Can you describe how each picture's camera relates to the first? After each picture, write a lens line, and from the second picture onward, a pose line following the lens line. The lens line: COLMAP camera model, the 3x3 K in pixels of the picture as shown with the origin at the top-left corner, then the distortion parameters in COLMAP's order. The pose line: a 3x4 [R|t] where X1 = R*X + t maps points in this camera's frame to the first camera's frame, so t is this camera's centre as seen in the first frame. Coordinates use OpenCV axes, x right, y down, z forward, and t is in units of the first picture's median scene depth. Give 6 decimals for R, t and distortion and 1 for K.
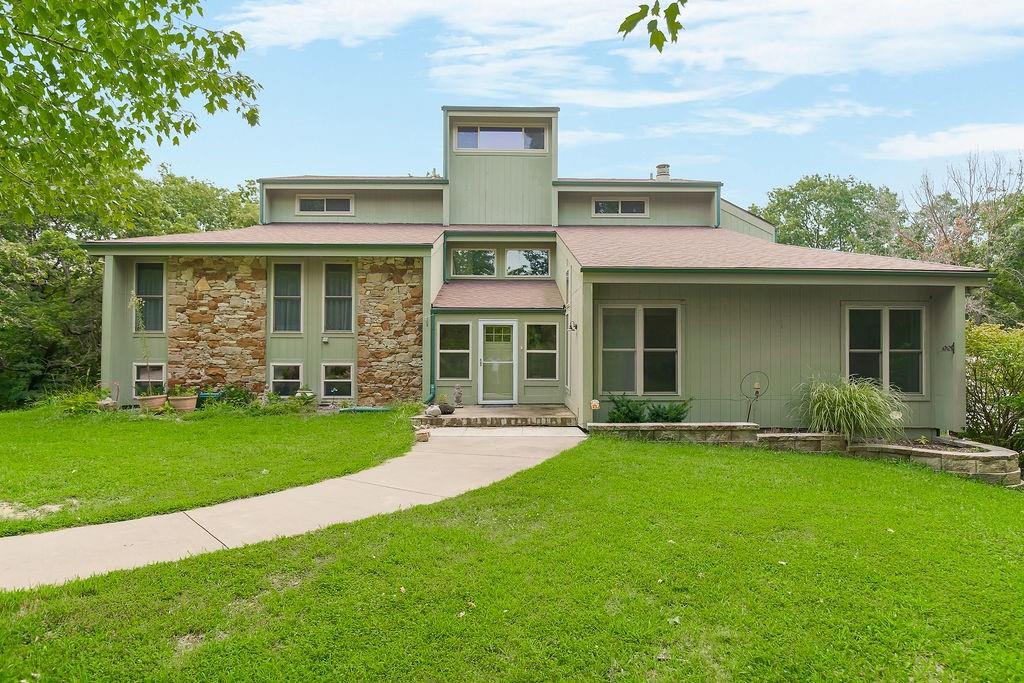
lens RADIAL K [[568.1, 0, 511.6], [0, 568.1, 340.9], [0, 0, 1]] dist [-0.004377, -0.001298]
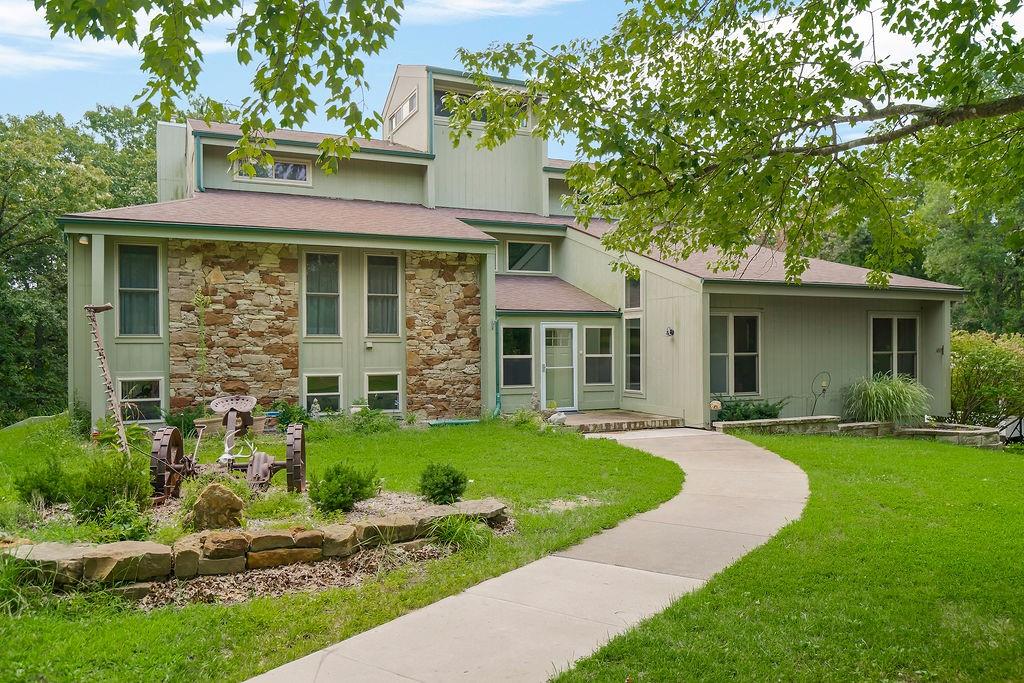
lens RADIAL K [[785.4, 0, 512.6], [0, 785.4, 342.3], [0, 0, 1]] dist [0.008355, 0.003238]
pose [[0.918069, -0.005461, 0.396383, -0.601196], [0.000412, 0.999918, 0.012823, -0.021009], [-0.396421, -0.011609, 0.917996, -0.171428]]
